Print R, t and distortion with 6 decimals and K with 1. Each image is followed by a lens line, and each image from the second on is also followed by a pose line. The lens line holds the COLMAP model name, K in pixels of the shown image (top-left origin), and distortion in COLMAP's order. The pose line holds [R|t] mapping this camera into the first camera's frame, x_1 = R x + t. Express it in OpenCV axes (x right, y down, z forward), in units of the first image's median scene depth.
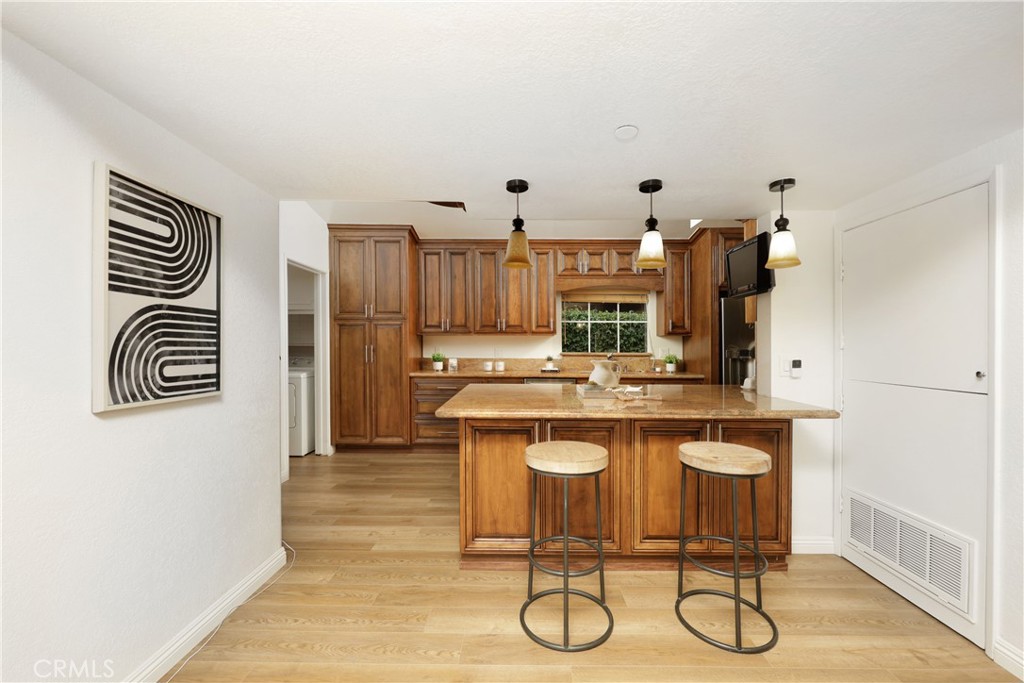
lens RADIAL K [[418.6, 0, 512.0], [0, 418.6, 341.5], [0, 0, 1]] dist [-0.000538, -0.000060]
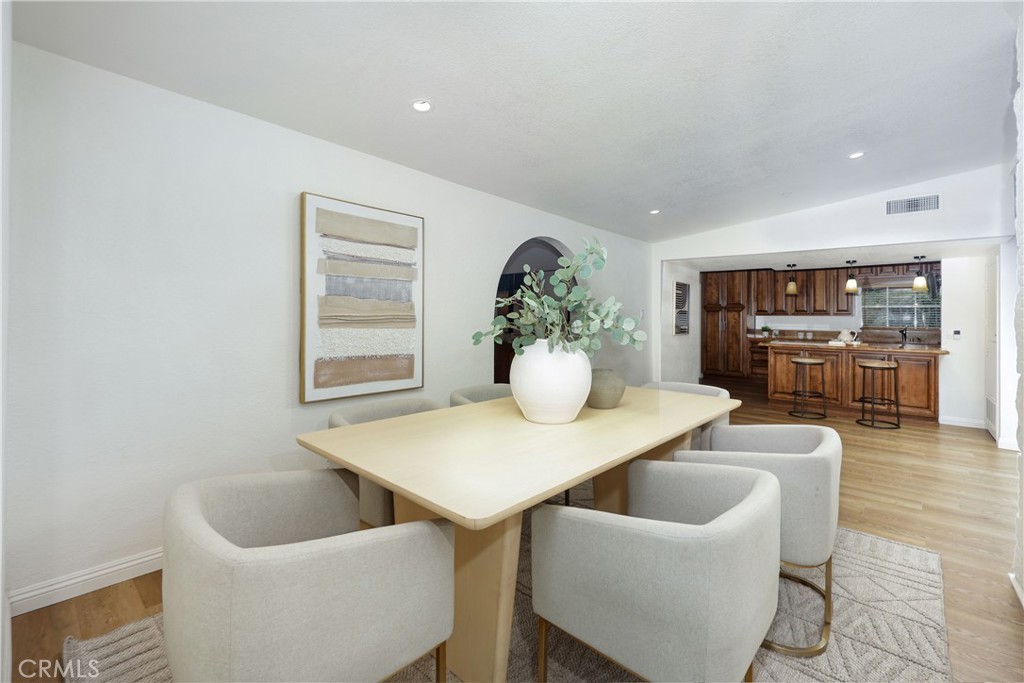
lens RADIAL K [[454.9, 0, 508.1], [0, 454.9, 320.9], [0, 0, 1]] dist [0.000934, 0.000265]
pose [[0.755134, 0.008073, -0.655521, 0.300809], [-0.003362, 0.999959, 0.008441, -0.008949], [0.655562, -0.004170, 0.755130, -1.320269]]
